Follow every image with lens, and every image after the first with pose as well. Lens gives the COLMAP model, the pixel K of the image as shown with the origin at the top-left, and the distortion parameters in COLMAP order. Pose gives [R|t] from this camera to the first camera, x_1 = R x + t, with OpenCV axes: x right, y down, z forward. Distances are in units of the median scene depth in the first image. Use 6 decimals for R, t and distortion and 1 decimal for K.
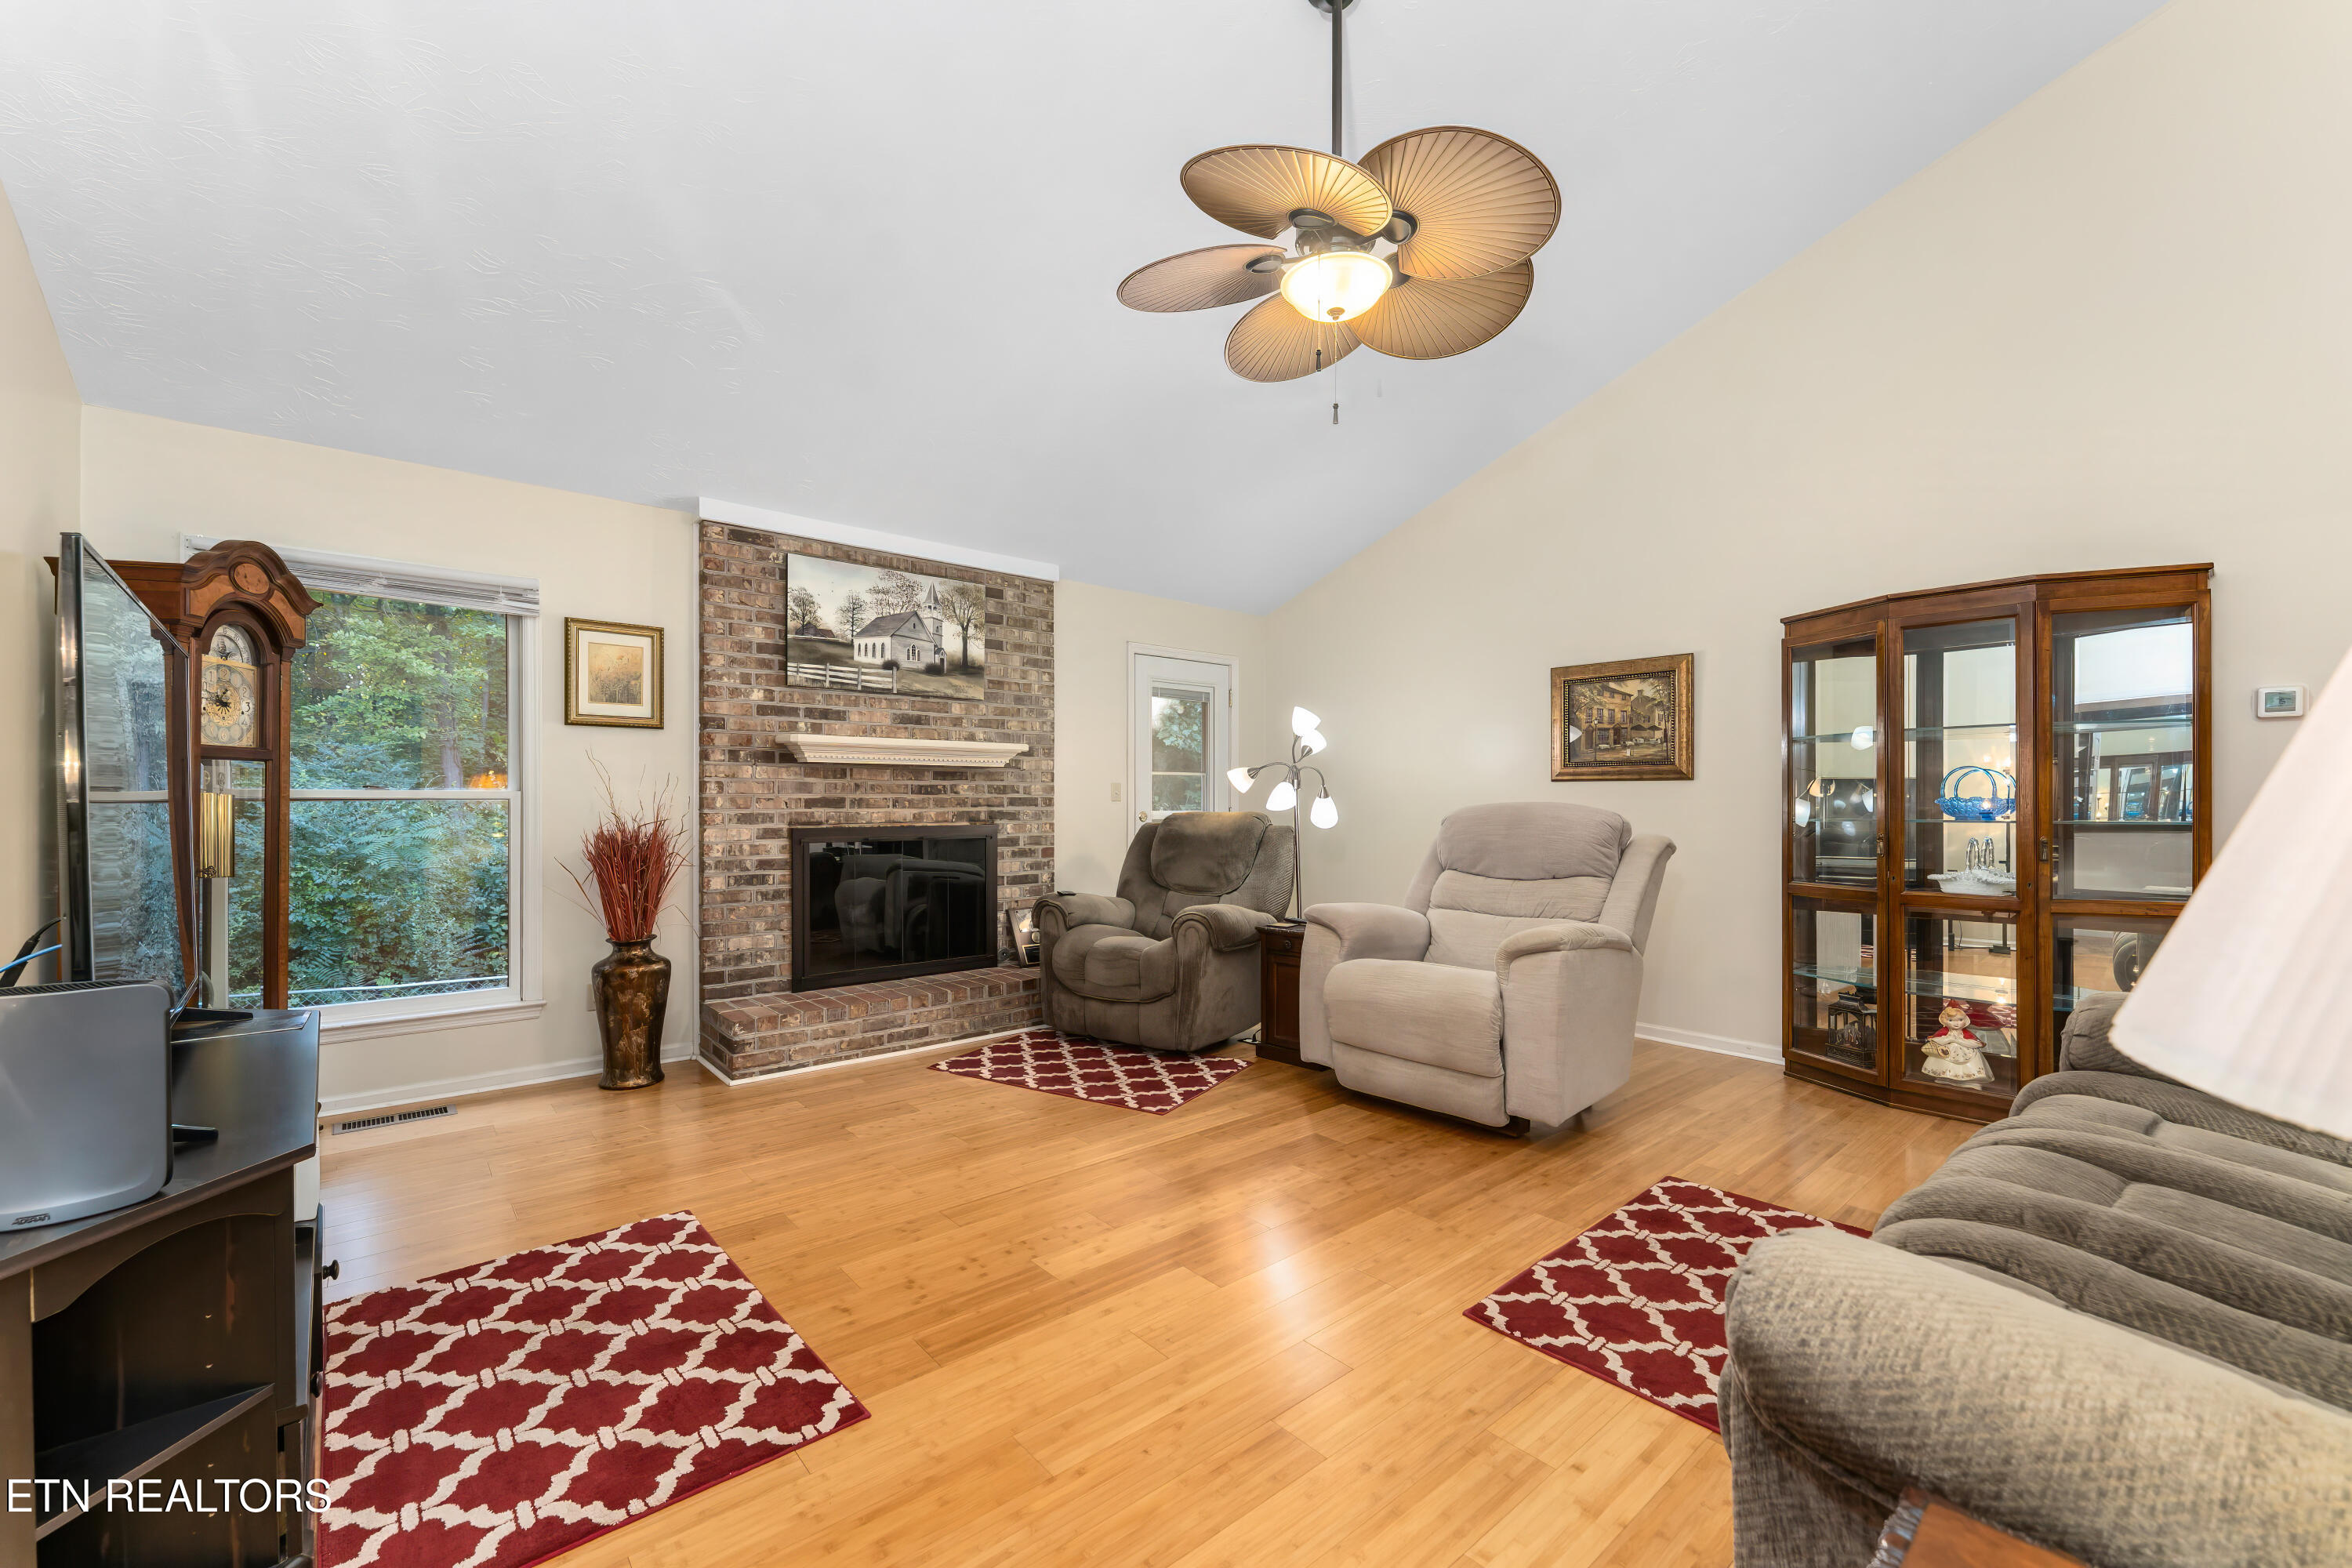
lens RADIAL K [[953.3, 0, 1170.2], [0, 953.3, 794.9], [0, 0, 1]] dist [-0.000603, -0.000127]
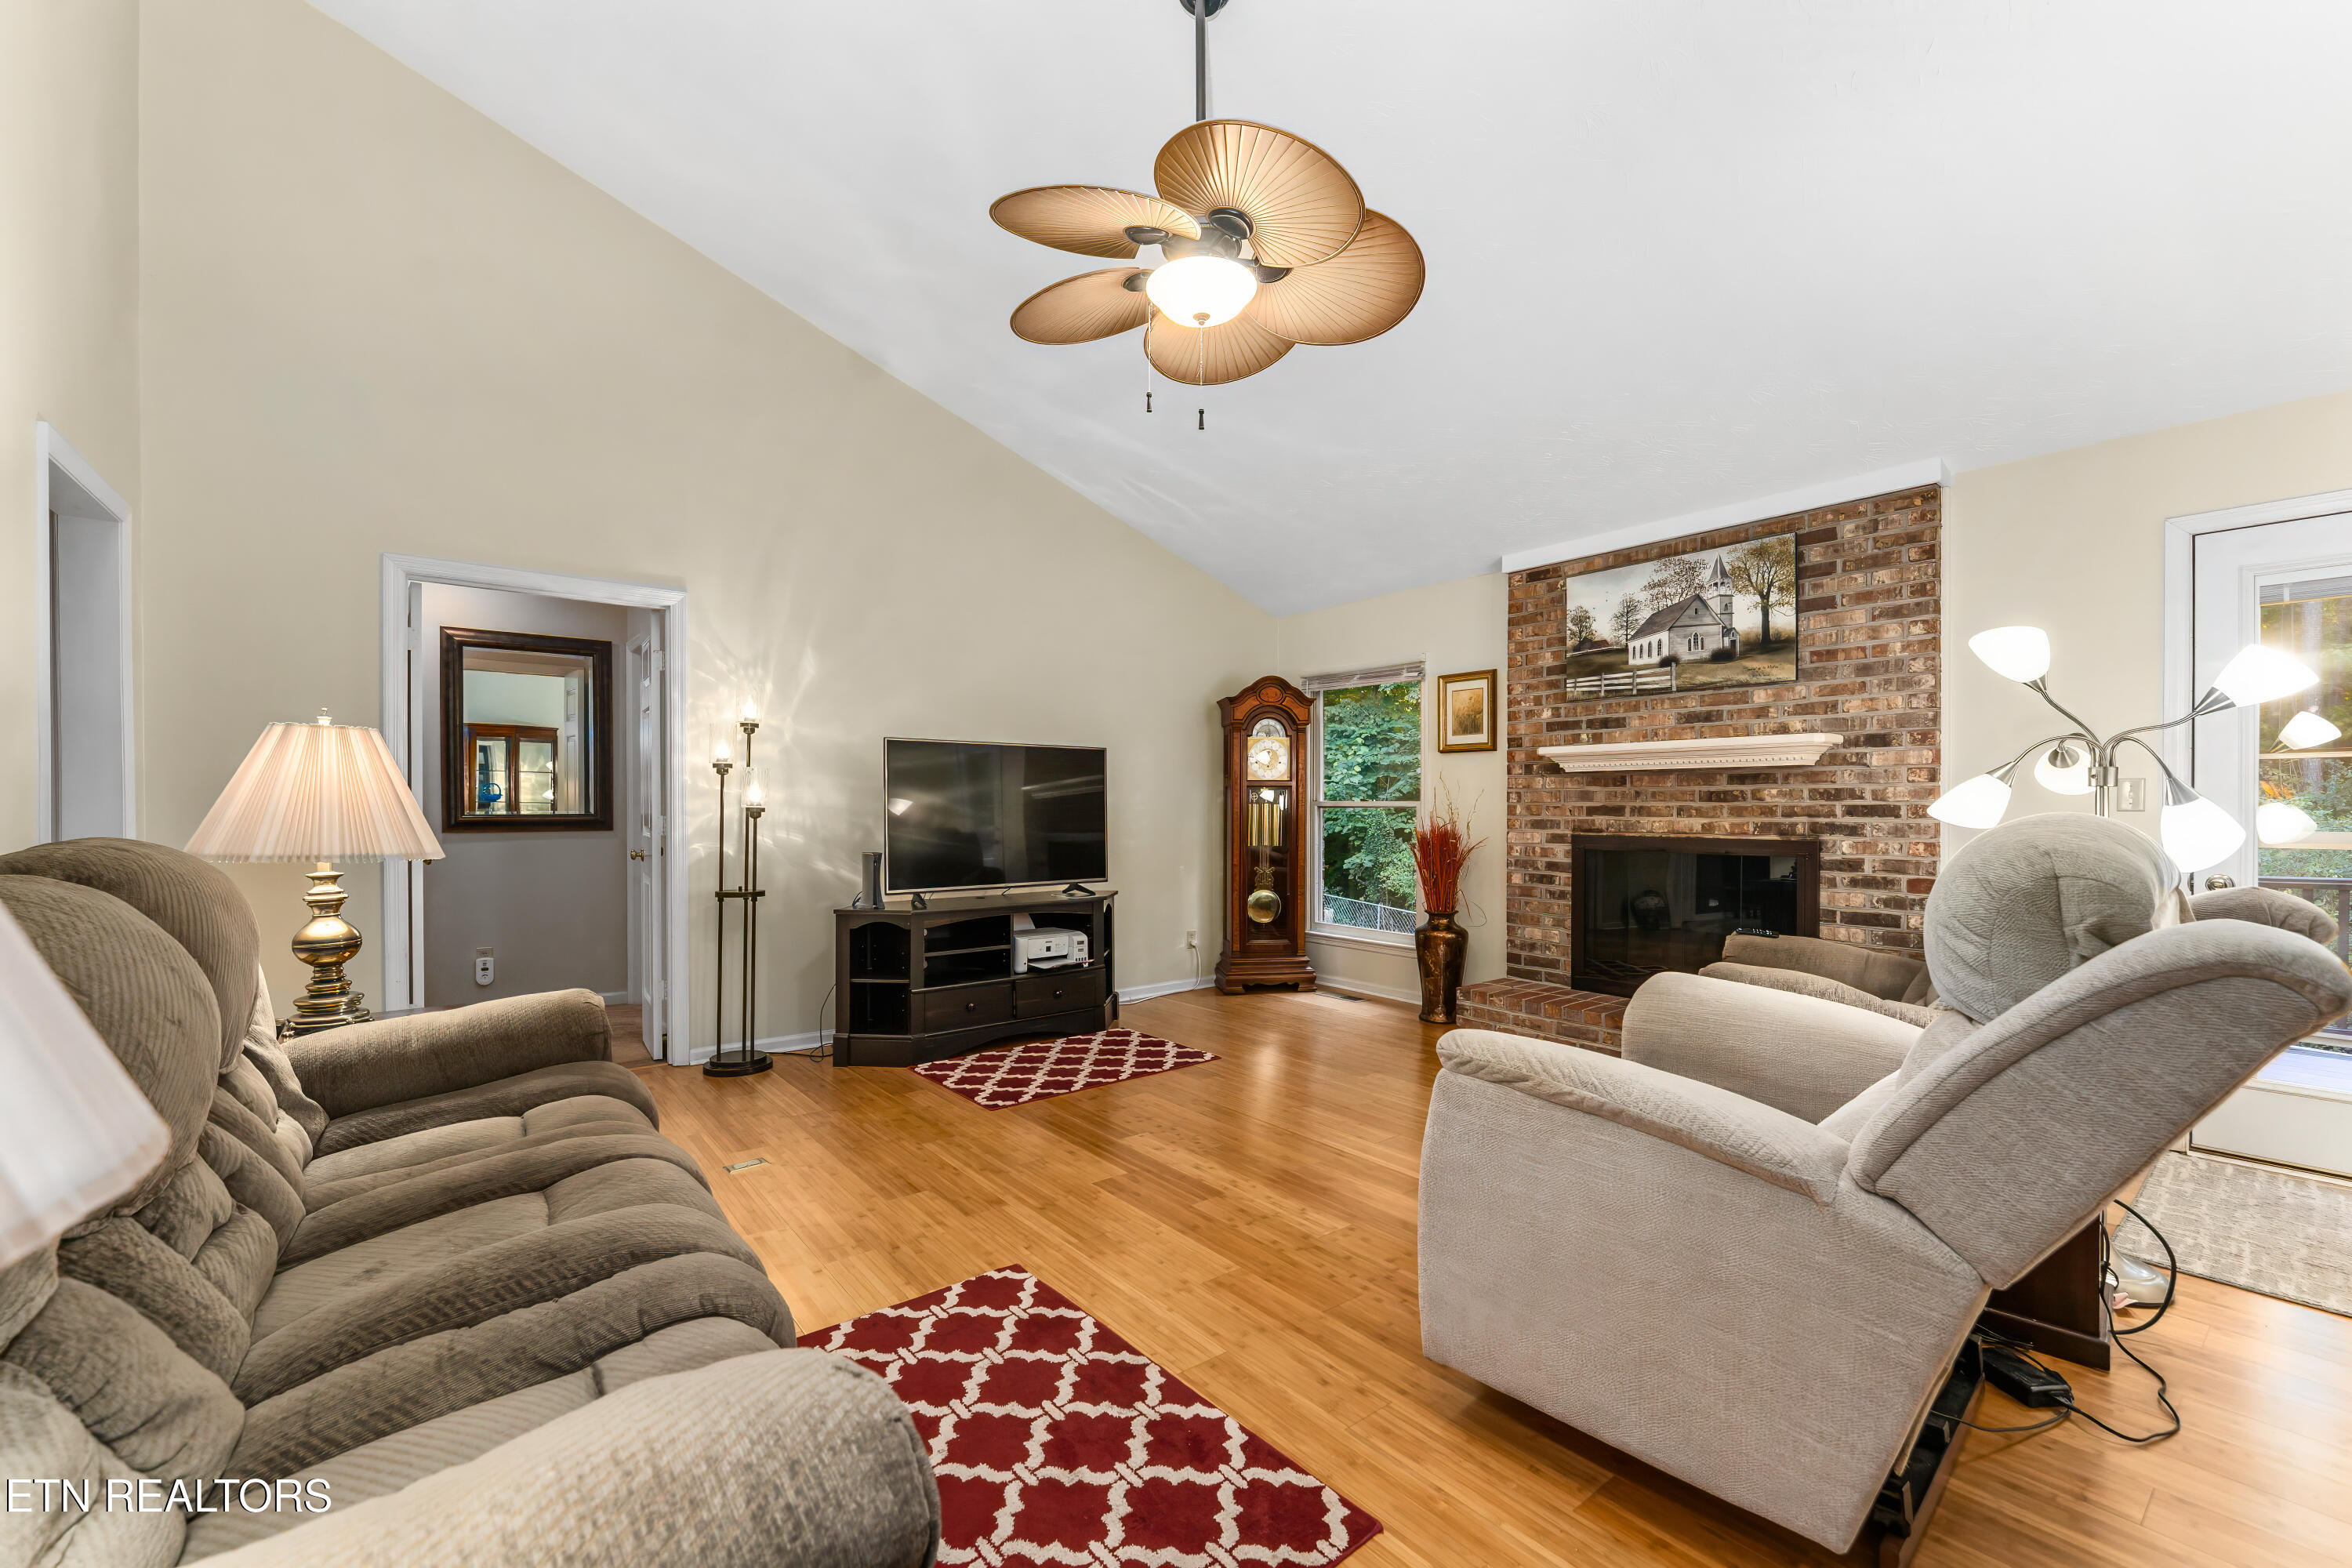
lens RADIAL K [[953.3, 0, 1170.2], [0, 953.3, 803.1], [0, 0, 1]] dist [-0.000603, -0.000127]
pose [[-0.038084, -0.004722, -0.999263, 0.659115], [0.002384, 0.999986, -0.004817, 0.003943], [0.999272, -0.002566, -0.038073, 0.567619]]
